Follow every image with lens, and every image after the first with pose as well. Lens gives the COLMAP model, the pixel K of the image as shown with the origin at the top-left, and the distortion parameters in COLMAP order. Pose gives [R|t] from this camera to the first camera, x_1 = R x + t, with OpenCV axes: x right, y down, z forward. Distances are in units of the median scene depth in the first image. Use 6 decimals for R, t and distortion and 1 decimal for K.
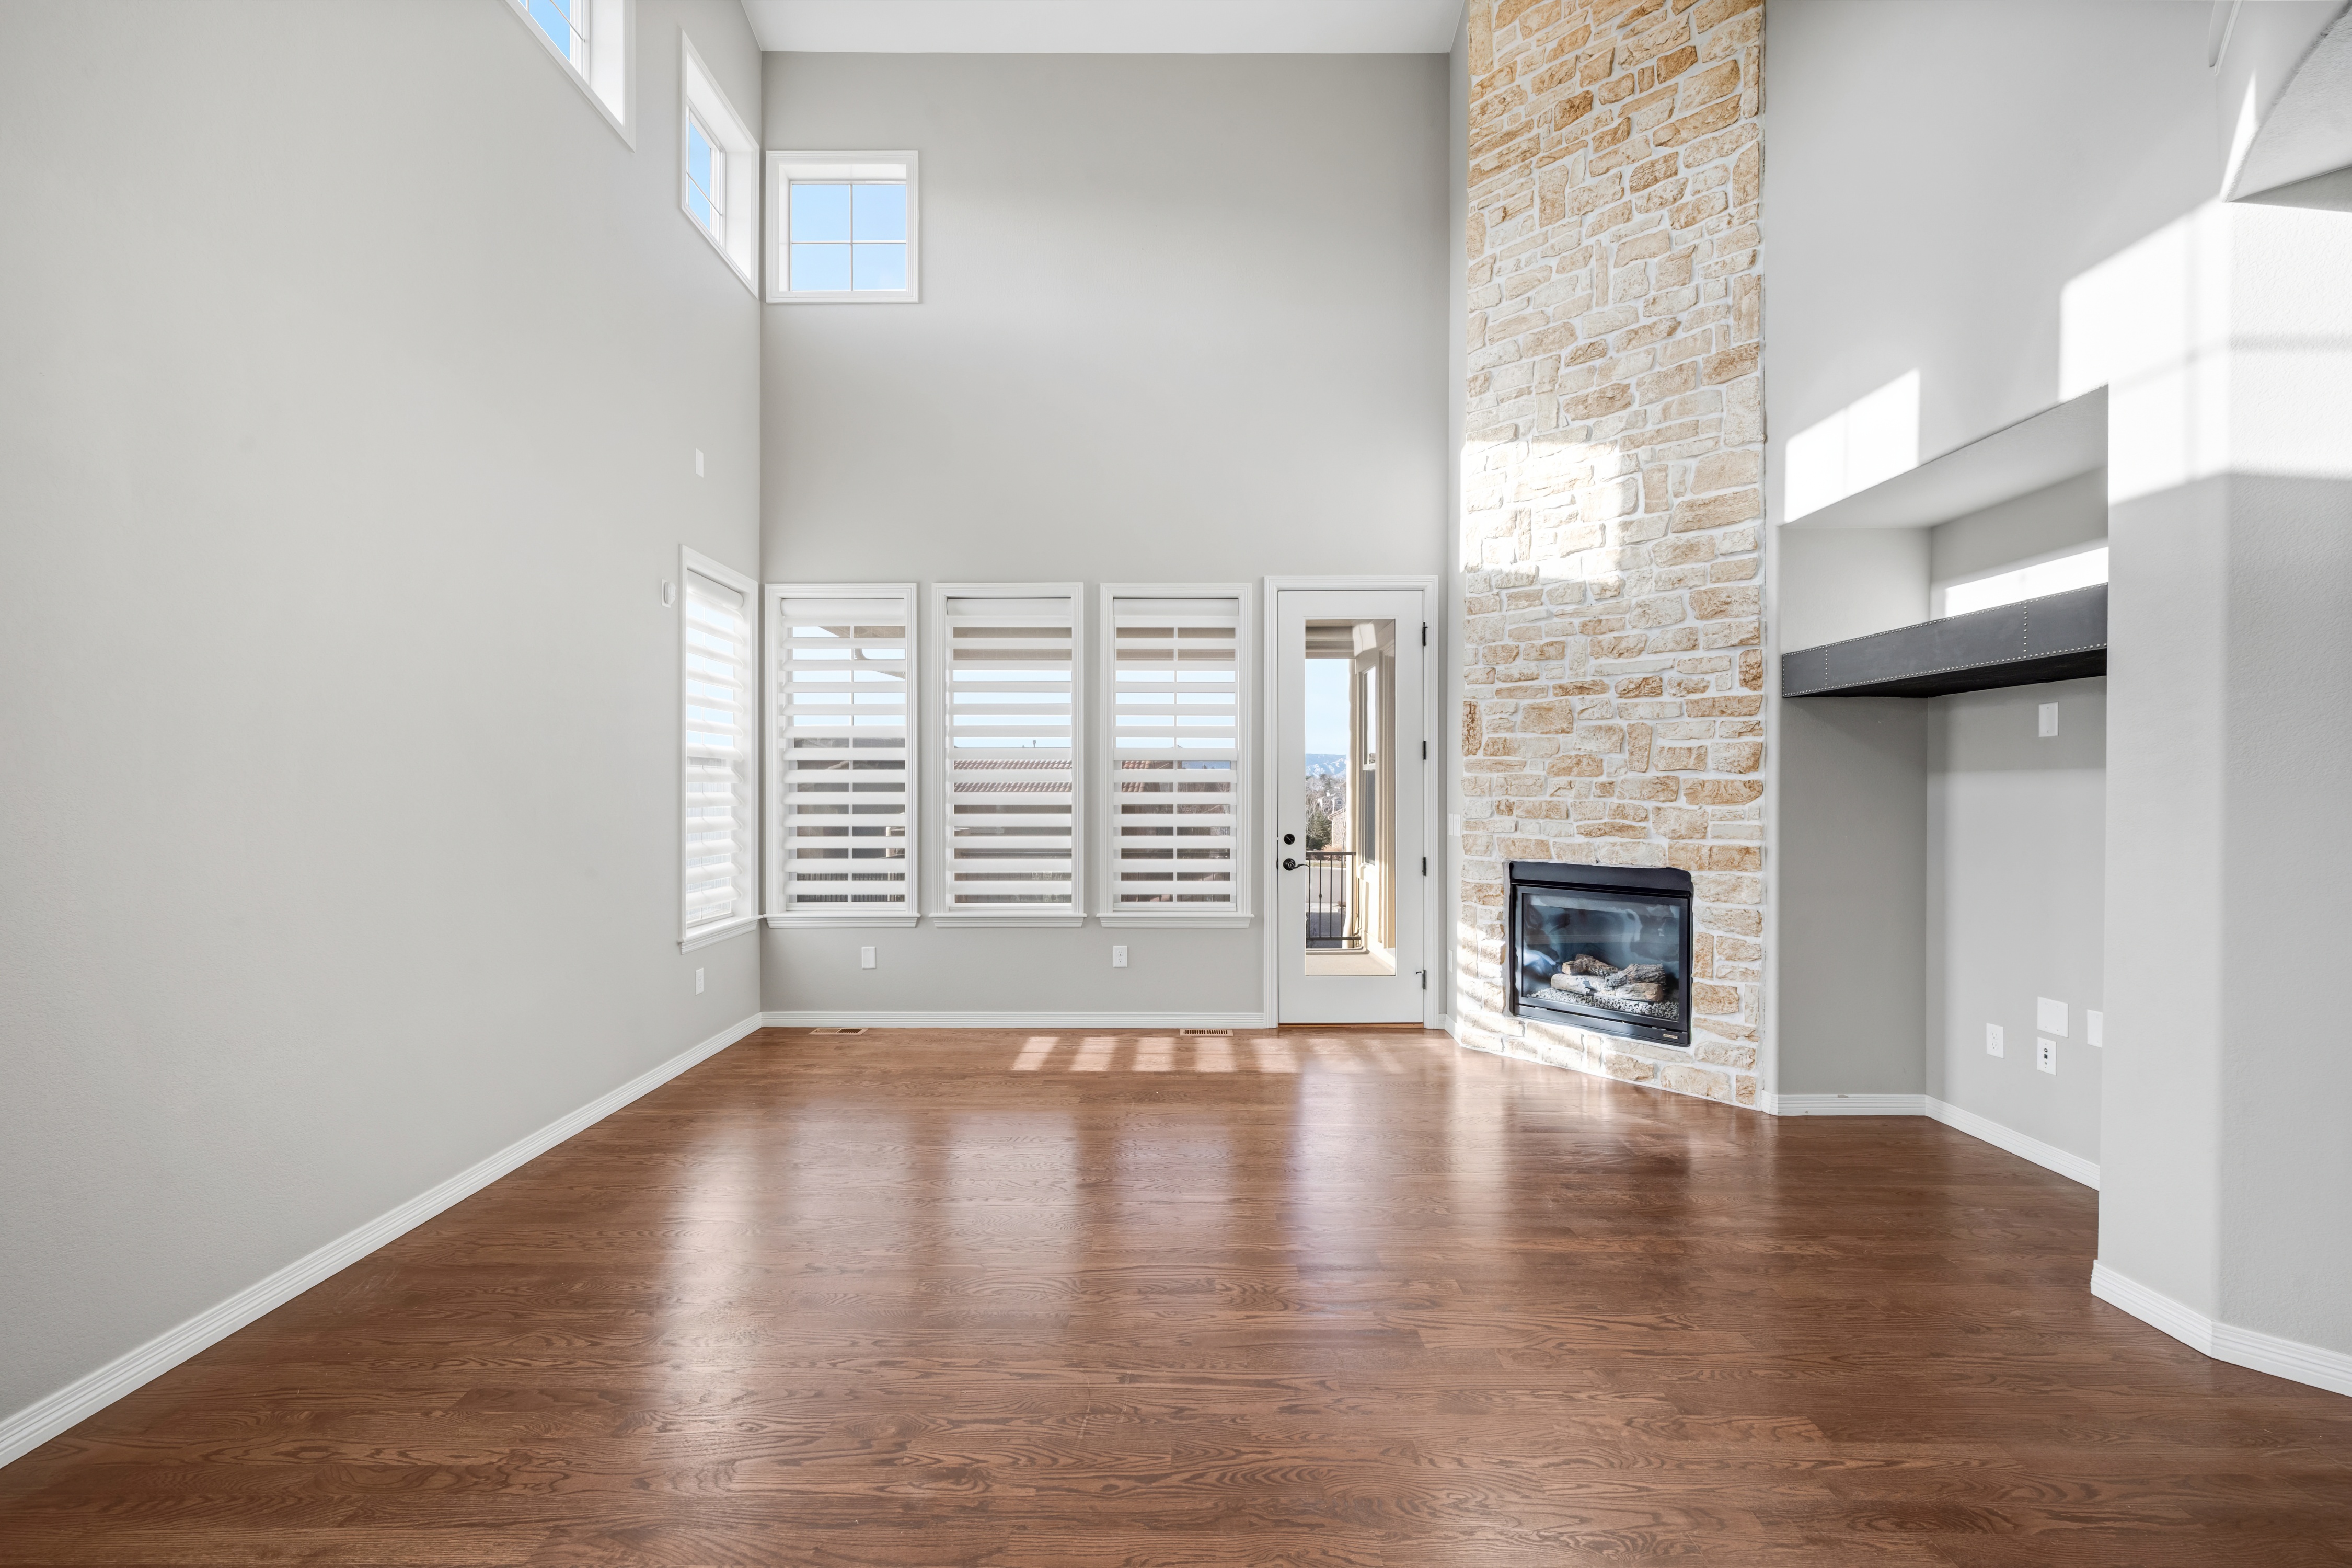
lens RADIAL K [[1016.5, 0, 1174.0], [0, 1016.5, 794.8], [0, 0, 1]] dist [0.000131, 0.000184]
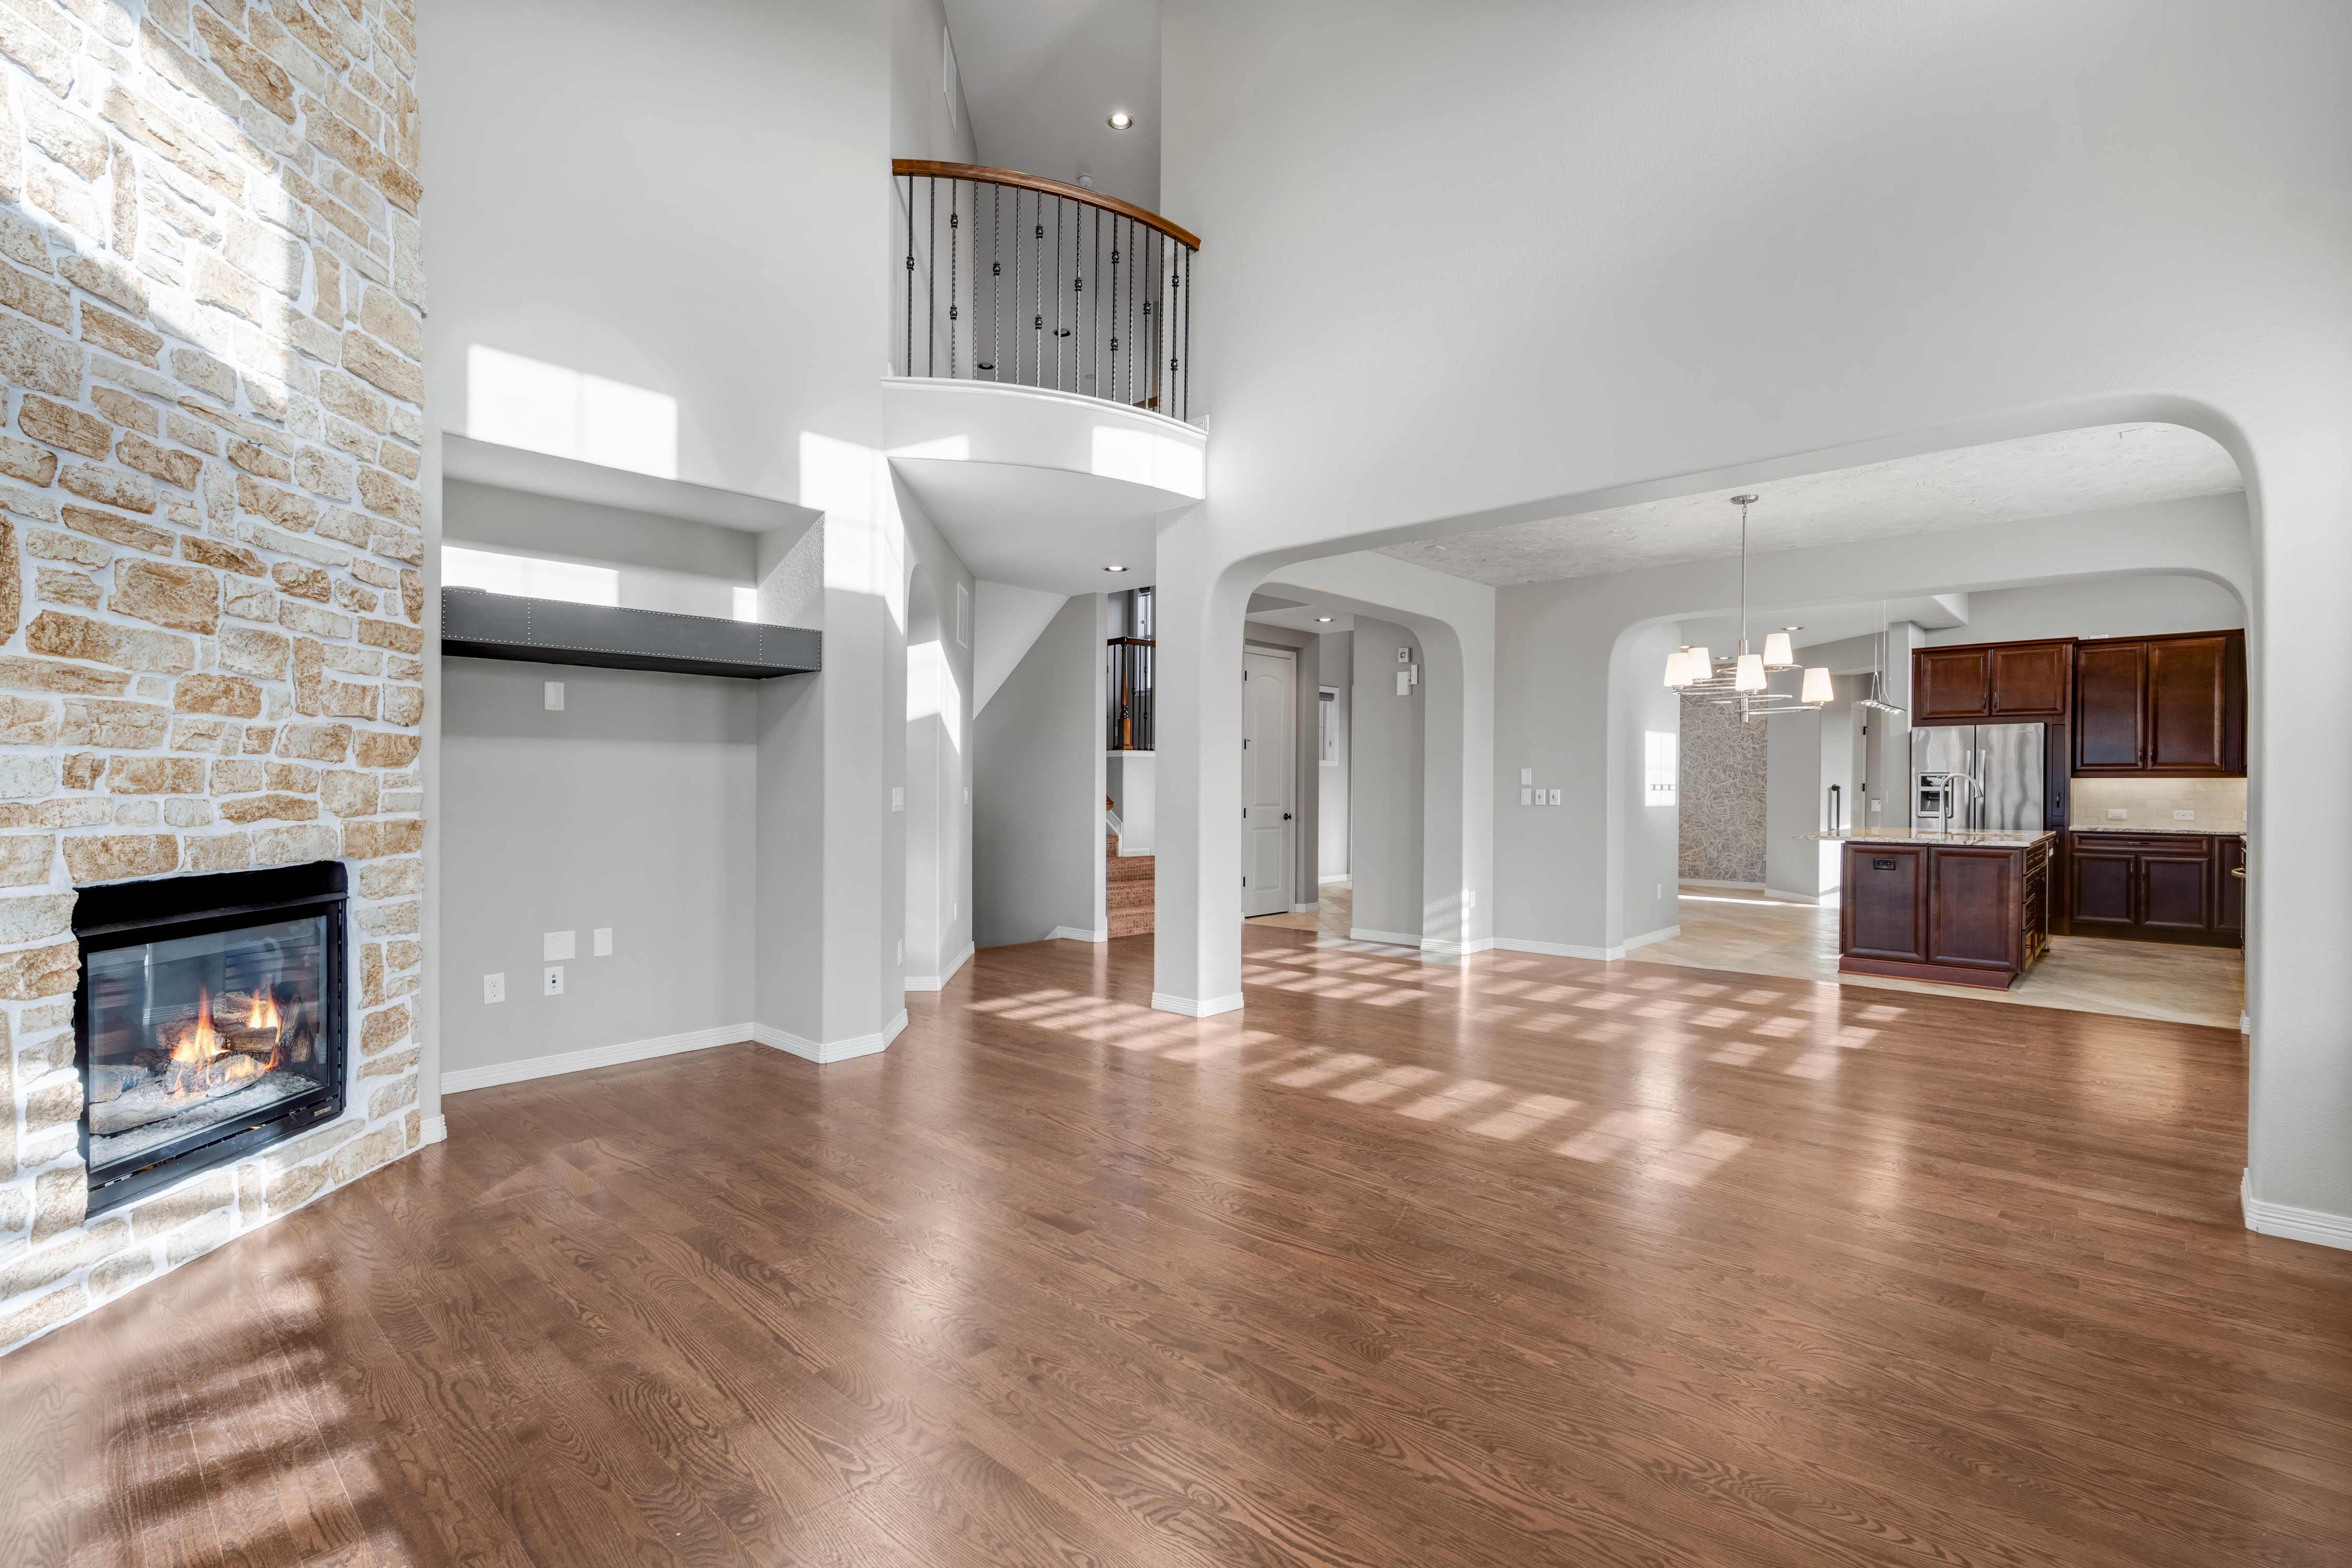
lens RADIAL K [[1108.8, 0, 1160.7], [0, 1108.8, 802.8], [0, 0, 1]] dist [0.003119, 0.001304]
pose [[-0.743533, -0.014467, 0.668543, -0.398921], [-0.000077, 0.999768, 0.021549, 0.017020], [-0.668700, 0.015971, -0.743361, 1.134458]]
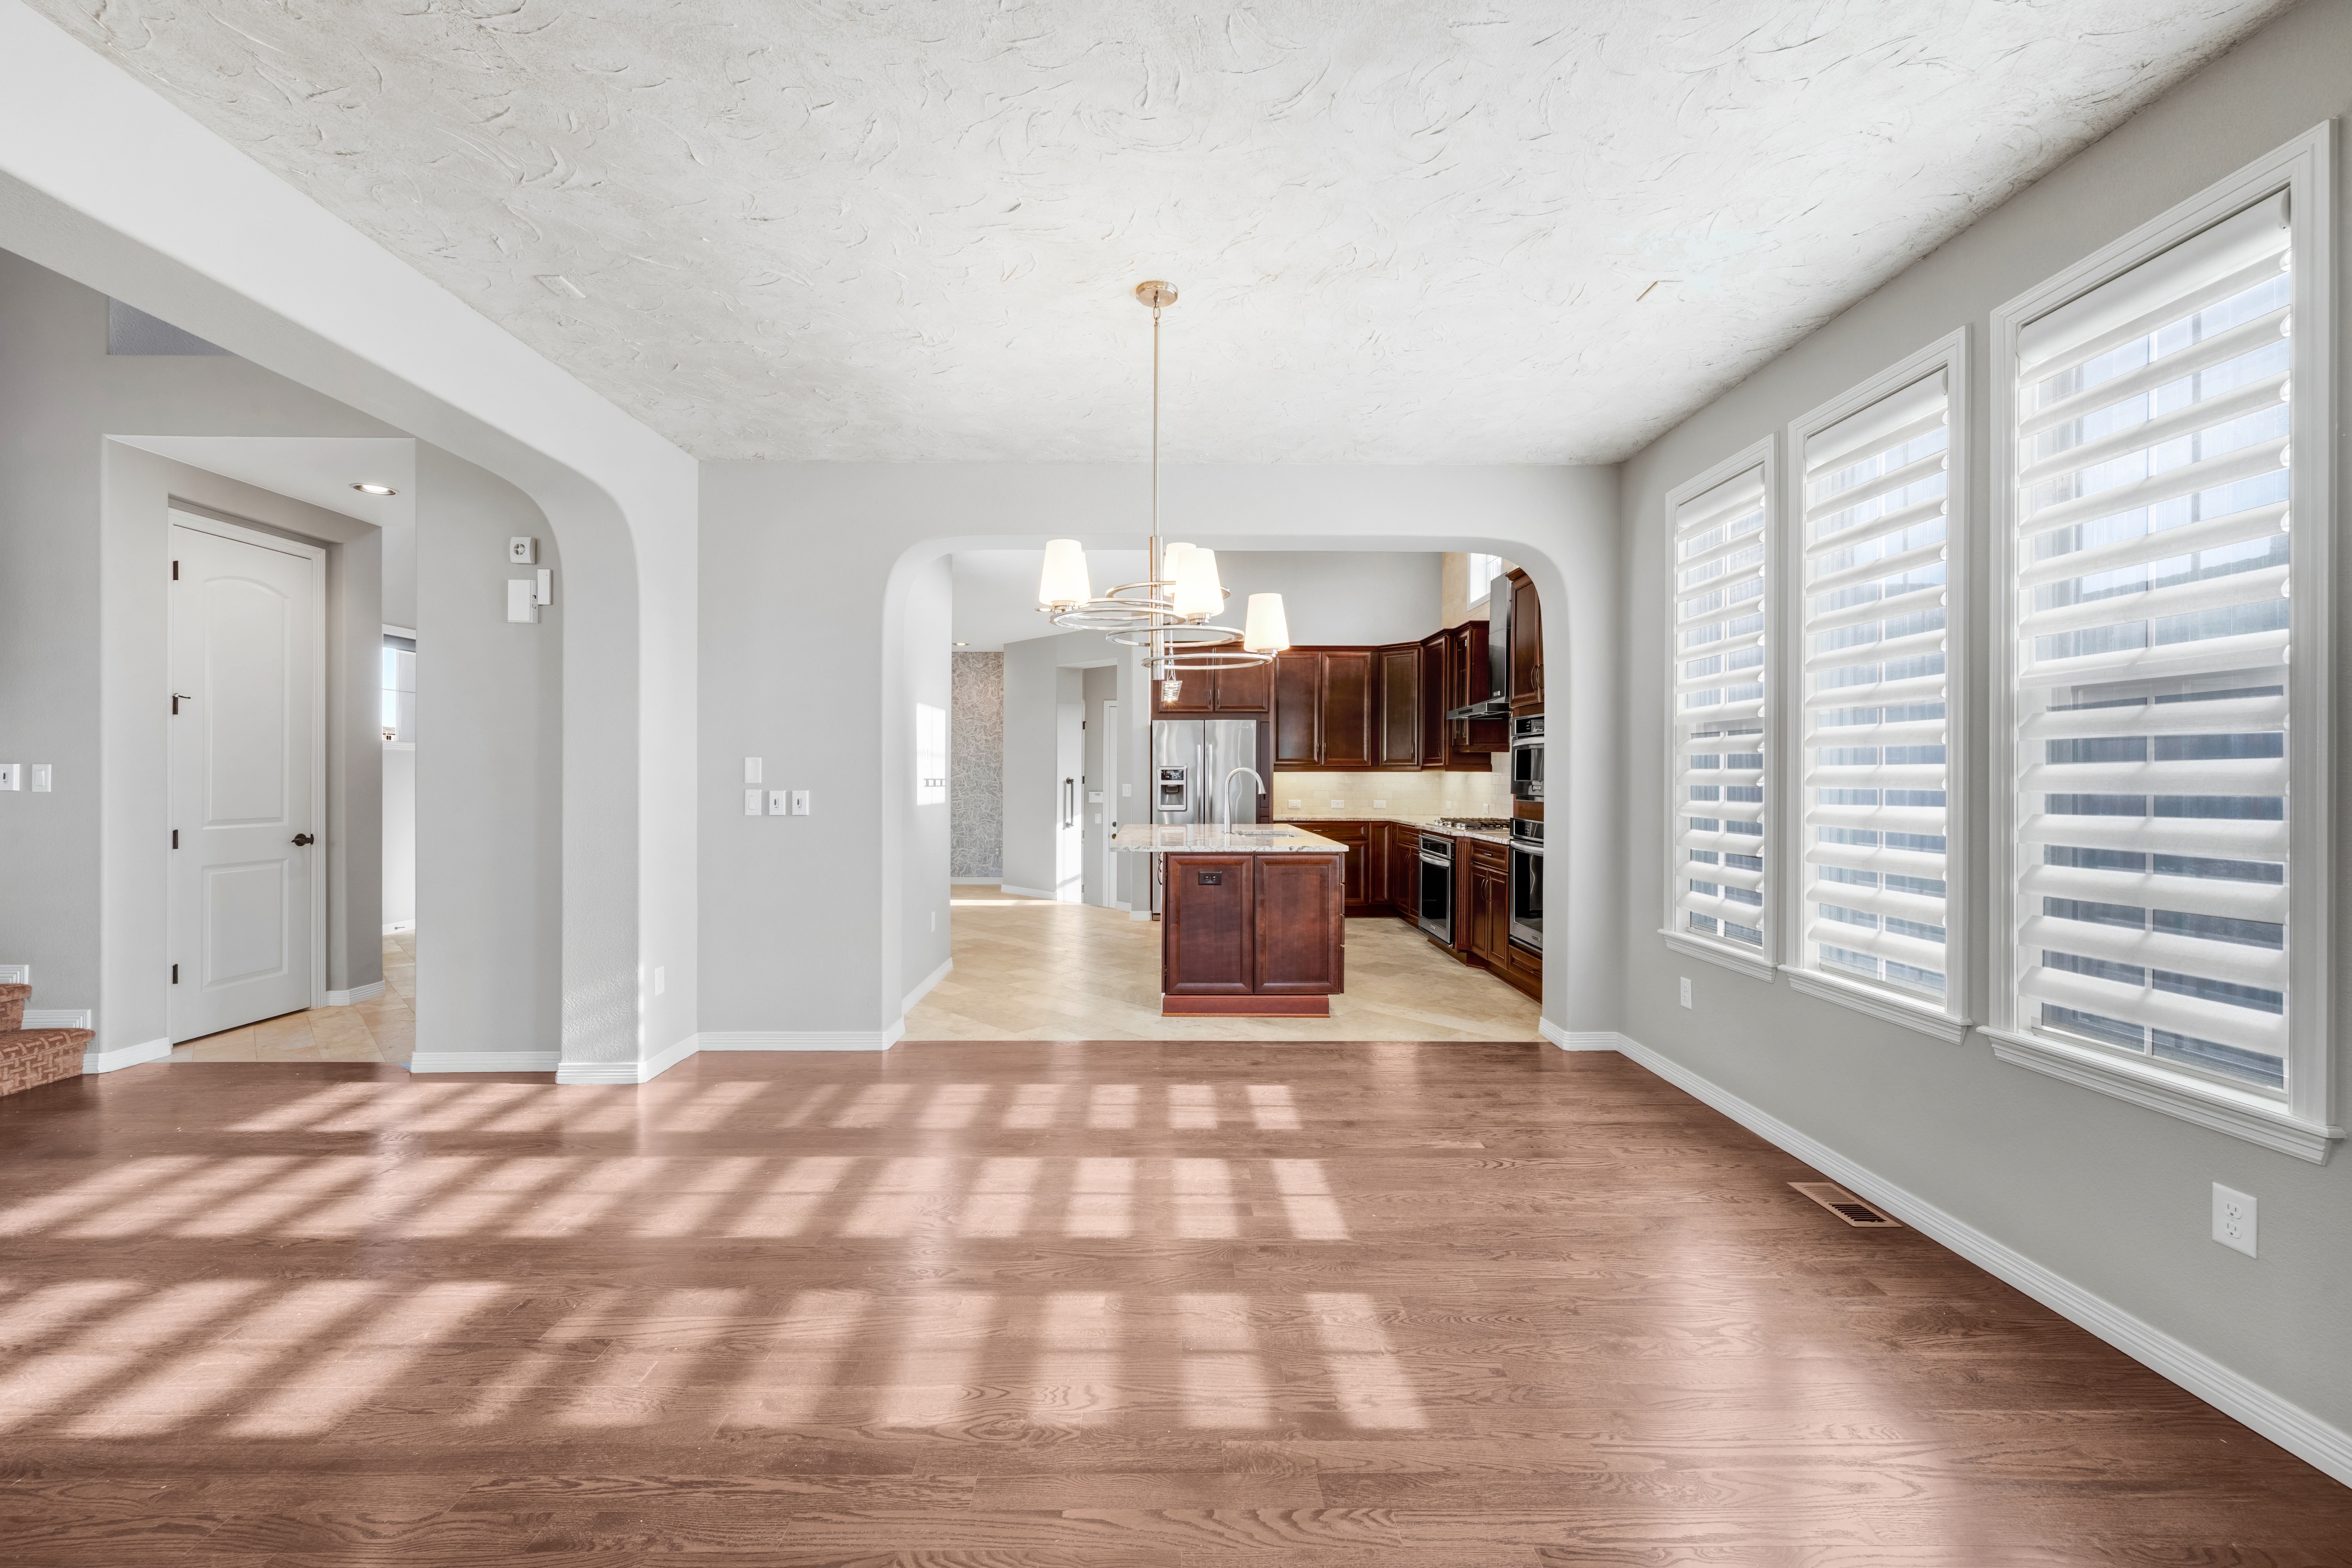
lens RADIAL K [[944.0, 0, 1168.3], [0, 944.0, 775.9], [0, 0, 1]] dist [0.003346, 0.000277]
pose [[-0.999918, -0.001649, -0.012662, -0.079121], [-0.001716, 0.999985, 0.005264, 0.015138], [0.012653, 0.005285, -0.999906, 0.434208]]
